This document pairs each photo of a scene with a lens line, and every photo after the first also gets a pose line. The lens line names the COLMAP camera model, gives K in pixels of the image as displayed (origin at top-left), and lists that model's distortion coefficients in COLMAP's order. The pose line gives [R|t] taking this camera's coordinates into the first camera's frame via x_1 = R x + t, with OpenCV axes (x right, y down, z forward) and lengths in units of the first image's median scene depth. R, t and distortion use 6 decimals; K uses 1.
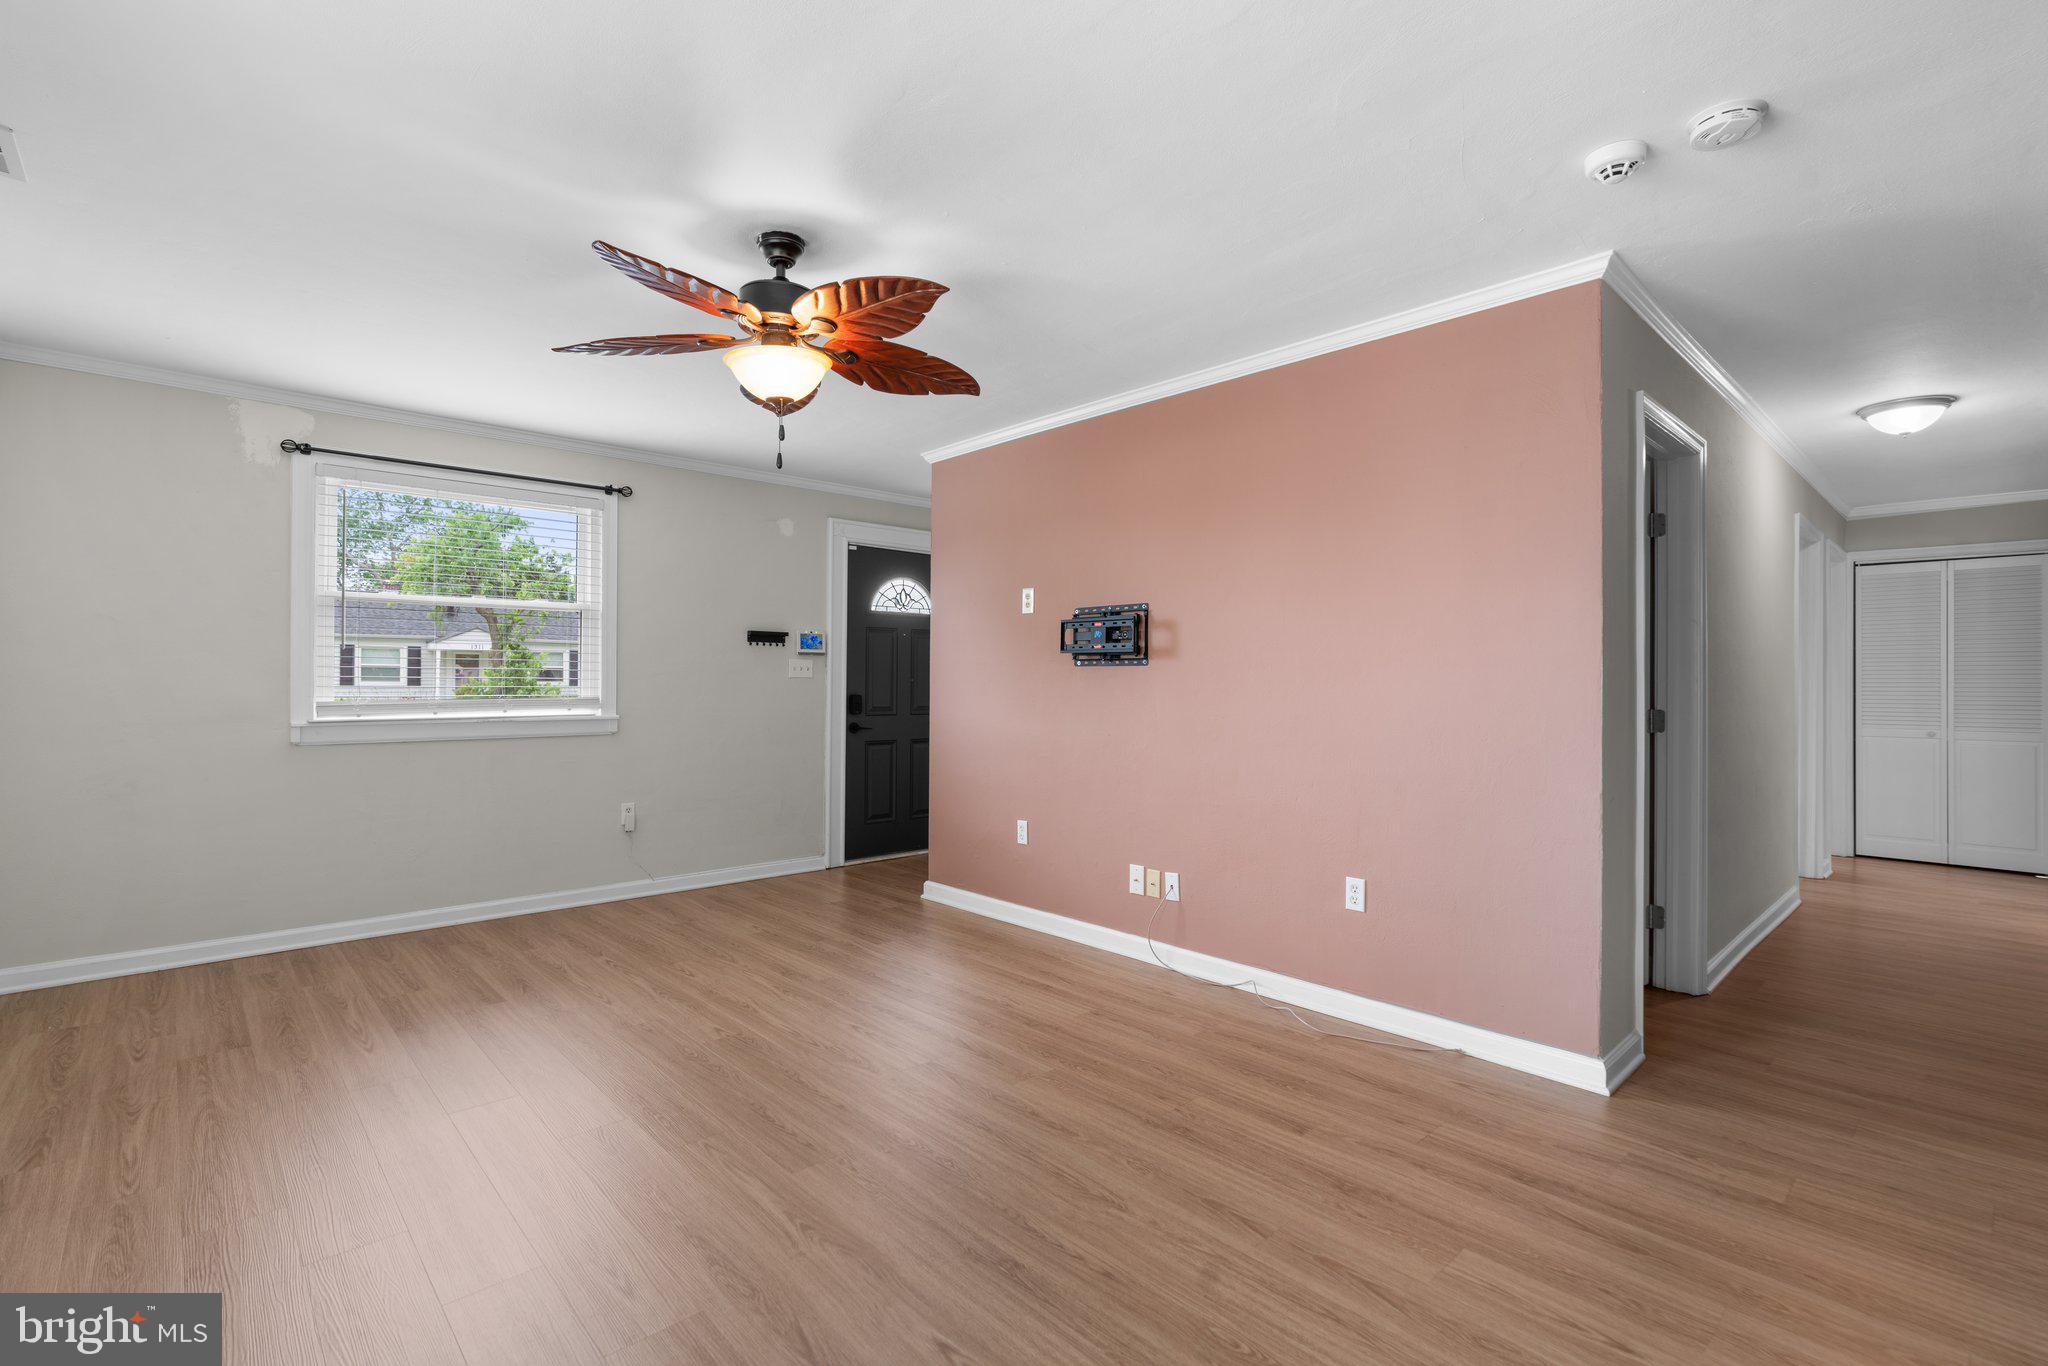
lens RADIAL K [[934.4, 0, 1022.2], [0, 934.4, 675.5], [0, 0, 1]] dist [-0.003413, 0.001353]
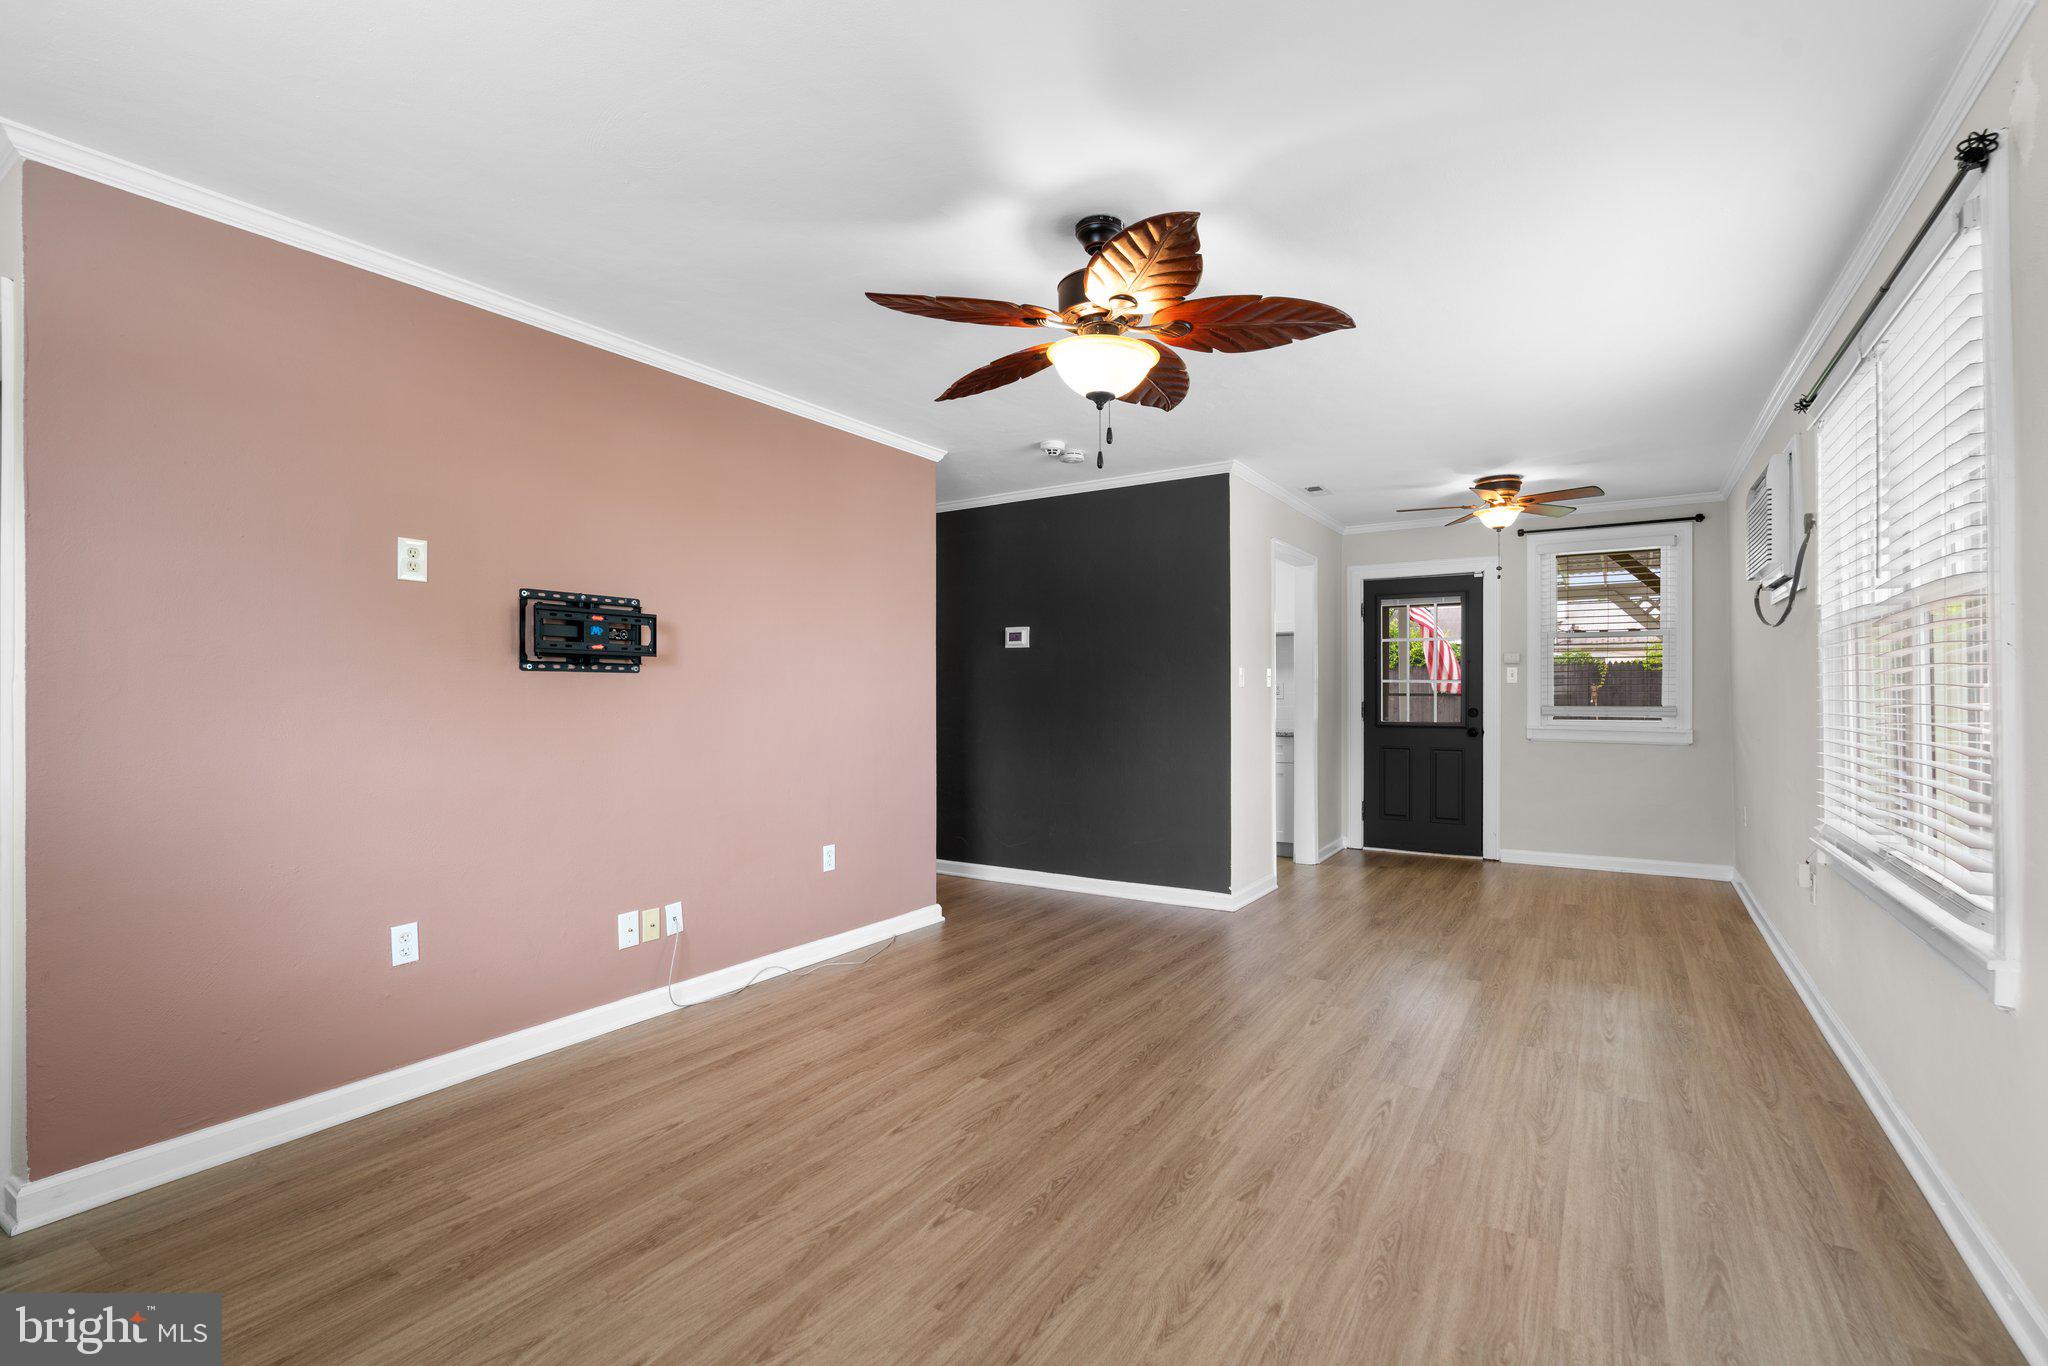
lens RADIAL K [[934.4, 0, 1019.2], [0, 934.4, 690.1], [0, 0, 1]] dist [-0.003413, 0.001353]
pose [[-0.255330, -0.003112, 0.966849, -0.892322], [-0.008836, 0.999961, 0.000886, 0.000973], [-0.966814, -0.008316, -0.255347, 1.017496]]
